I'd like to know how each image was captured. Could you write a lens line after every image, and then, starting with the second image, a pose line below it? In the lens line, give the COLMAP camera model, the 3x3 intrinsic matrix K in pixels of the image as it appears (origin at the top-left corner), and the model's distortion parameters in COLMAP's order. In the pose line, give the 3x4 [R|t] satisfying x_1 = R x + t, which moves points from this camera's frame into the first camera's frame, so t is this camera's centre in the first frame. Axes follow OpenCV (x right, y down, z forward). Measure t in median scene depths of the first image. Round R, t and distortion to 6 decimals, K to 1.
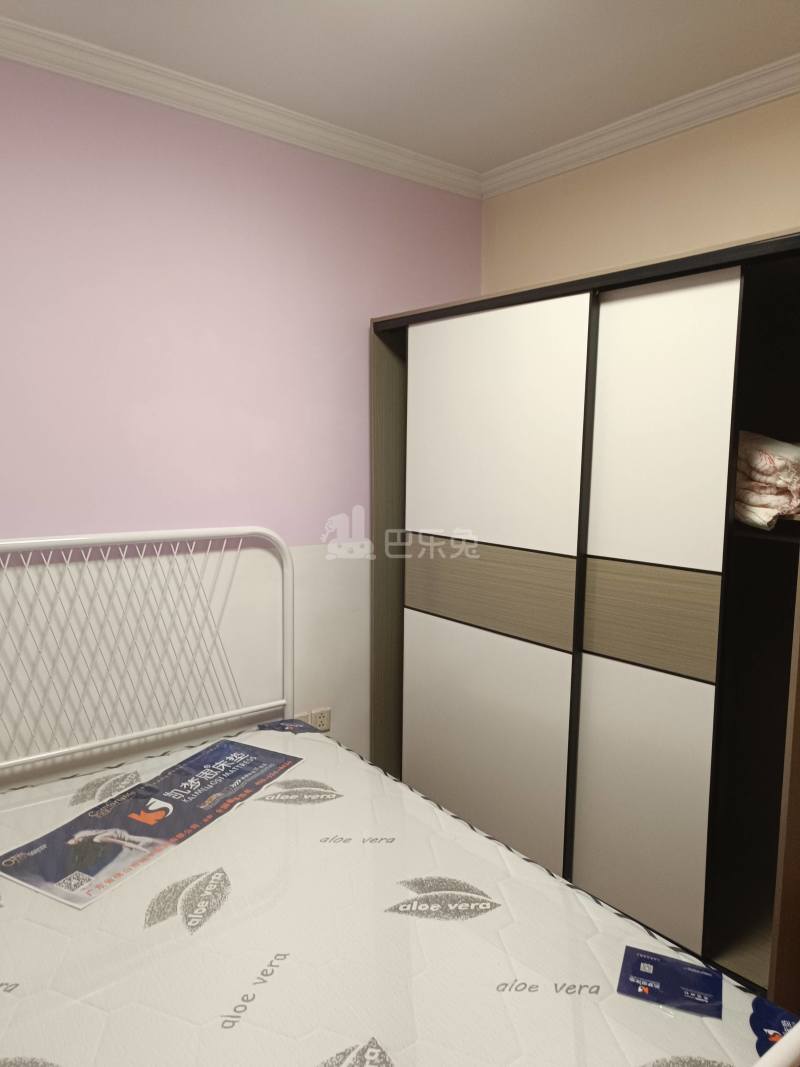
lens RADIAL K [[744.5, 0, 400.0], [0, 744.5, 533.5], [0, 0, 1]] dist [0.021937, -0.002081]
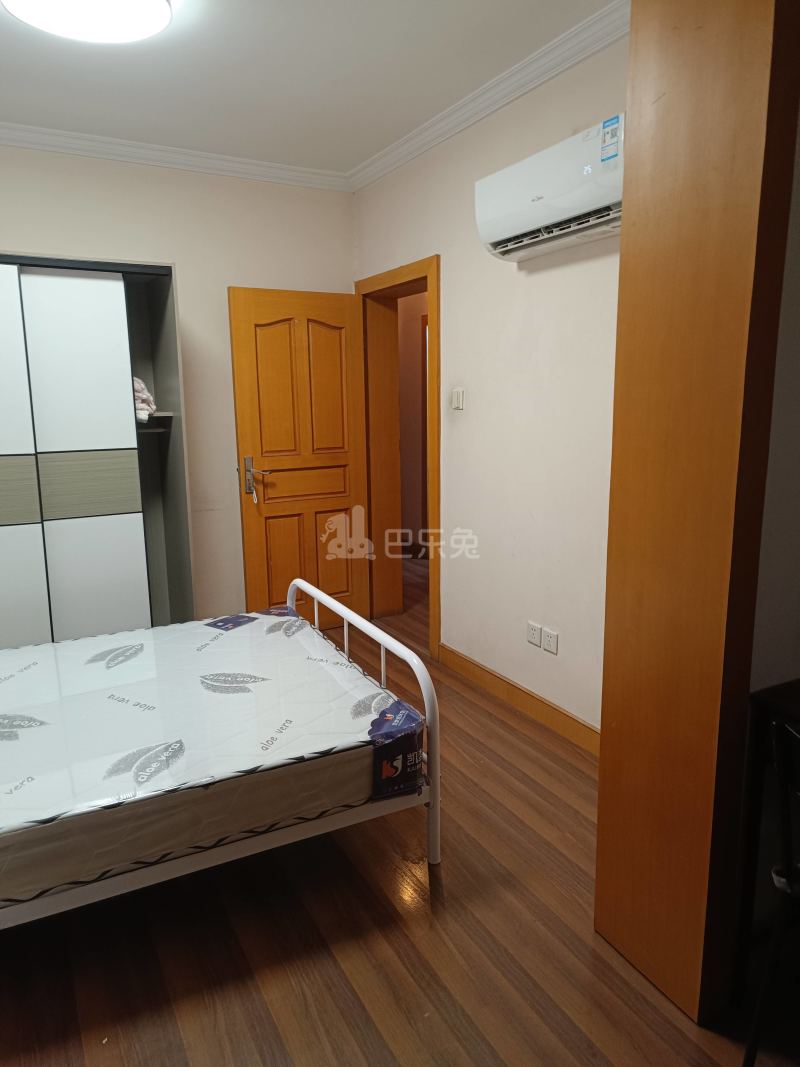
lens RADIAL K [[744.5, 0, 400.0], [0, 744.5, 533.5], [0, 0, 1]] dist [0.021937, -0.002081]
pose [[0.195944, -0.195991, 0.960830, -1.088395], [0.128844, 0.976475, 0.172907, 0.022387], [-0.972114, 0.089917, 0.216586, 0.021512]]
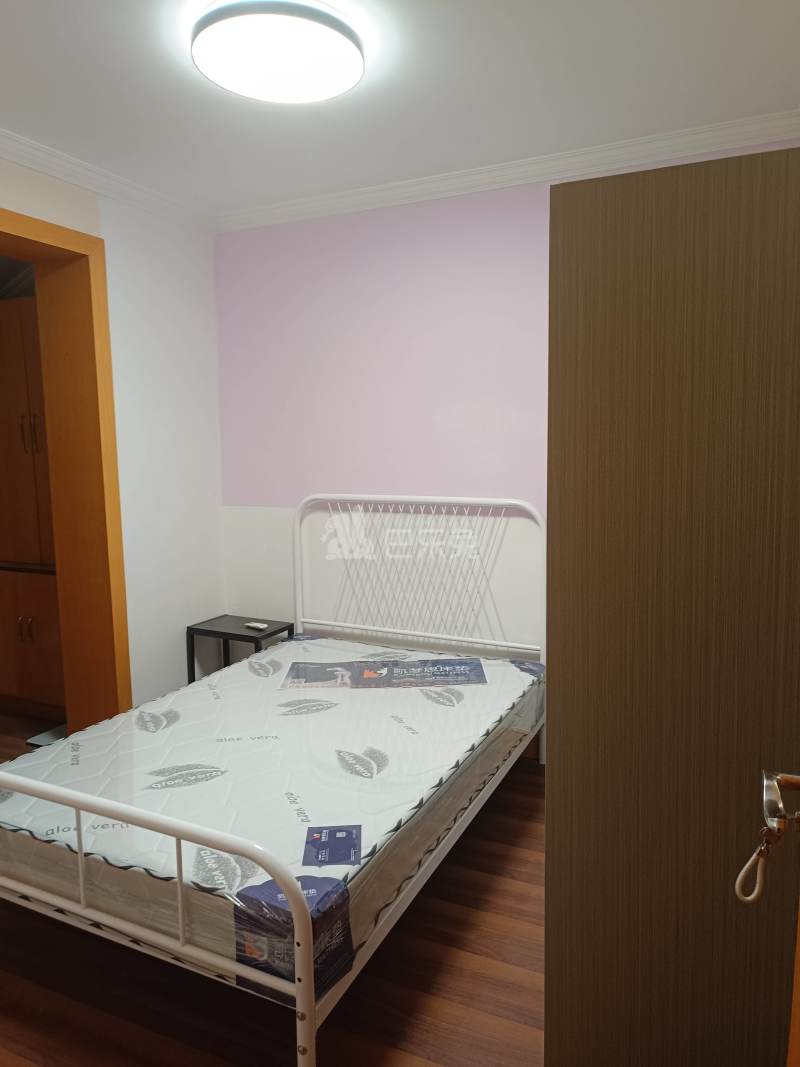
lens RADIAL K [[744.5, 0, 400.0], [0, 744.5, 533.5], [0, 0, 1]] dist [0.021937, -0.002081]
pose [[0.445321, 0.107586, -0.888884, 1.055646], [-0.082554, 0.993460, 0.078884, -0.045274], [0.891557, 0.038252, 0.451291, 0.336411]]
